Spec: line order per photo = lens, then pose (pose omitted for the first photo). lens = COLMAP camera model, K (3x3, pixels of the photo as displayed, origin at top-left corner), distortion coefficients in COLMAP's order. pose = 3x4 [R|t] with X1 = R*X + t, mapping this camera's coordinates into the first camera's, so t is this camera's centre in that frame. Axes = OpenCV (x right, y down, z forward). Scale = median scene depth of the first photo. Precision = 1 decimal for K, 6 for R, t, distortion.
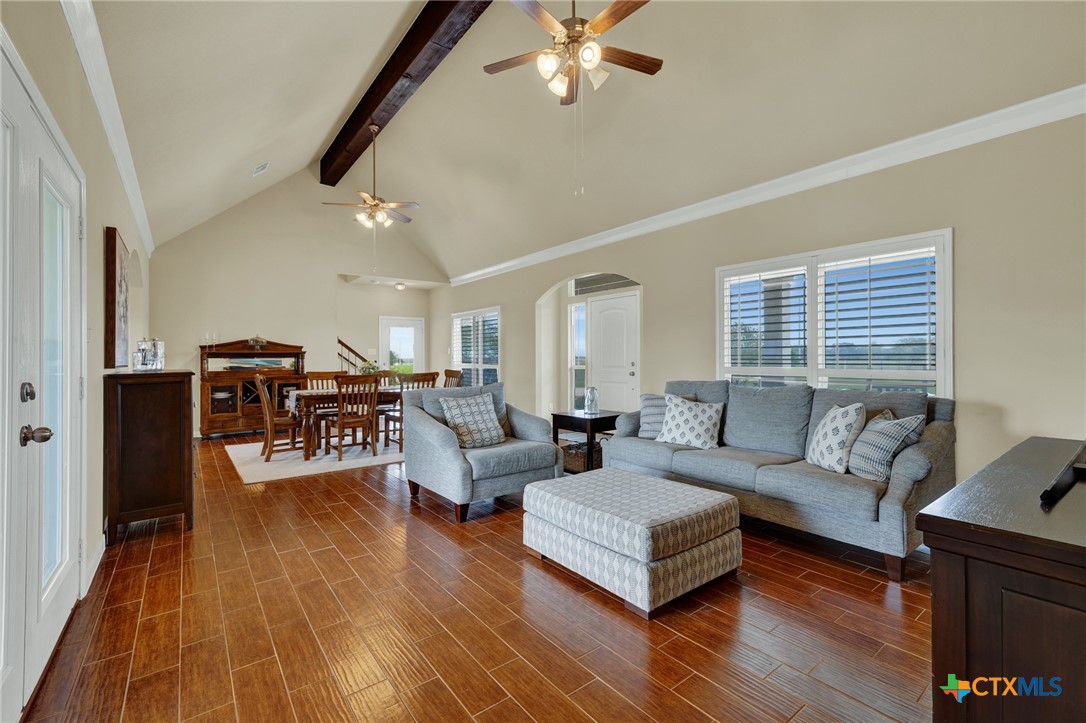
lens RADIAL K [[465.8, 0, 539.5], [0, 465.8, 357.7], [0, 0, 1]] dist [-0.011514, 0.004612]
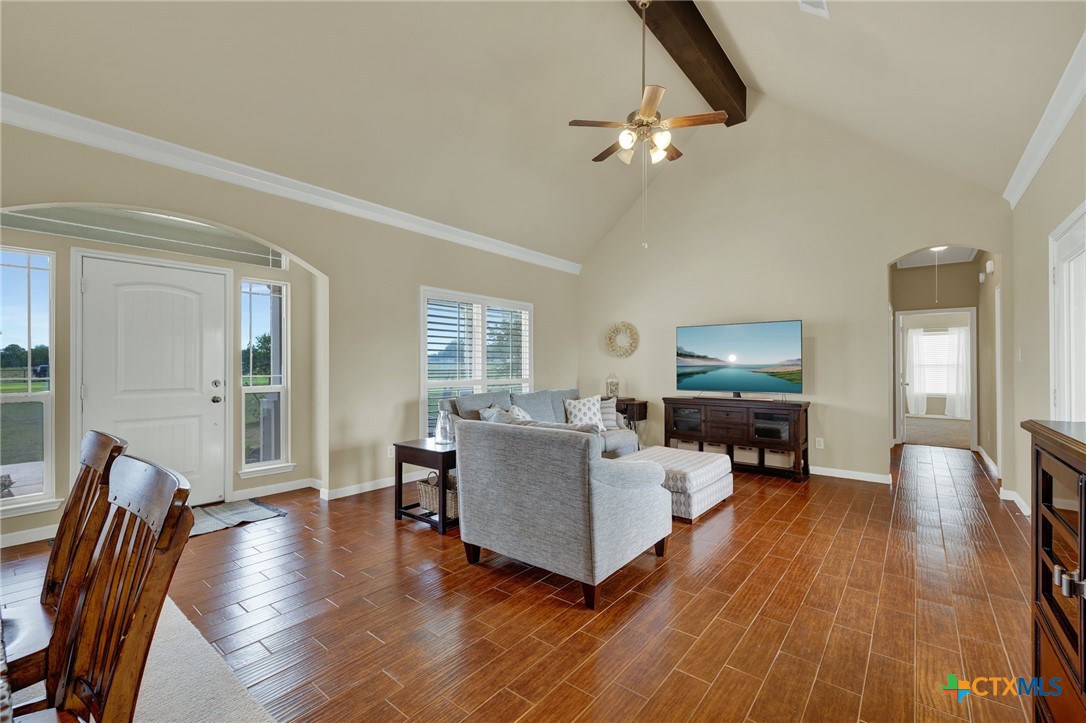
lens RADIAL K [[465.8, 0, 537.2], [0, 465.8, 364.7], [0, 0, 1]] dist [-0.011514, 0.004612]
pose [[-0.226212, 0.006718, 0.974055, -0.790882], [-0.000378, 0.999976, -0.006985, -0.011531], [-0.974078, -0.001948, -0.226204, 1.139918]]
